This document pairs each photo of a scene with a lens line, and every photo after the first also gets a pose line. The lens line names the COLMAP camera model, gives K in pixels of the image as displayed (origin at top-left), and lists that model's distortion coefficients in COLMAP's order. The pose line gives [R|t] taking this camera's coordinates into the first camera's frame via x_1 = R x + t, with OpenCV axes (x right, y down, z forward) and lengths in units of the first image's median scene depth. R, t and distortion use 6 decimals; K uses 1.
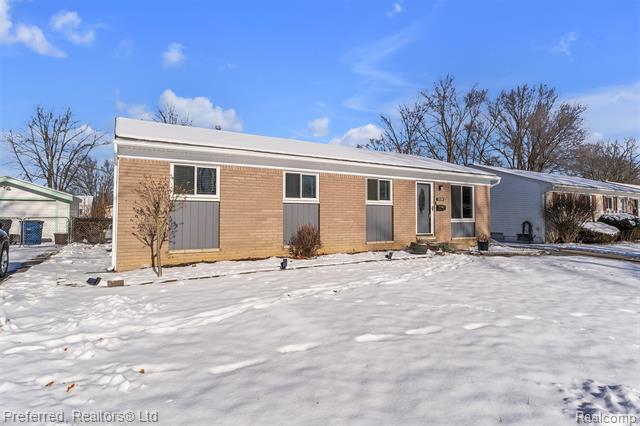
lens RADIAL K [[349.5, 0, 315.9], [0, 349.5, 208.2], [0, 0, 1]] dist [-0.020568, 0.000448]
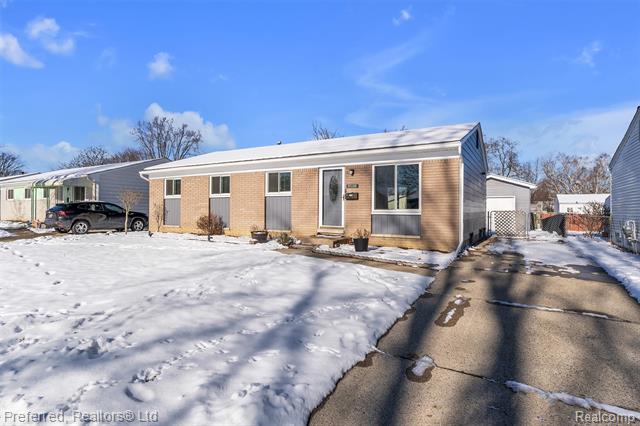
lens RADIAL K [[349.5, 0, 324.2], [0, 349.5, 213.7], [0, 0, 1]] dist [-0.020568, 0.000448]
pose [[0.470062, 0.009344, -0.882584, 1.137742], [0.015250, 0.999709, 0.018706, 0.025073], [0.882502, -0.022252, 0.469783, 0.593107]]
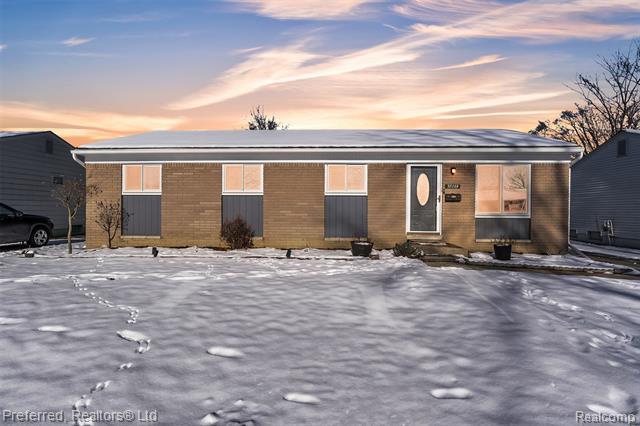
lens RADIAL K [[349.5, 0, 318.8], [0, 349.5, 213.7], [0, 0, 1]] dist [-0.020568, 0.000448]
pose [[0.829067, 0.009779, -0.559063, 0.575358], [0.008651, 0.999503, 0.030312, 0.008177], [0.559082, -0.029967, 0.828571, 0.247148]]
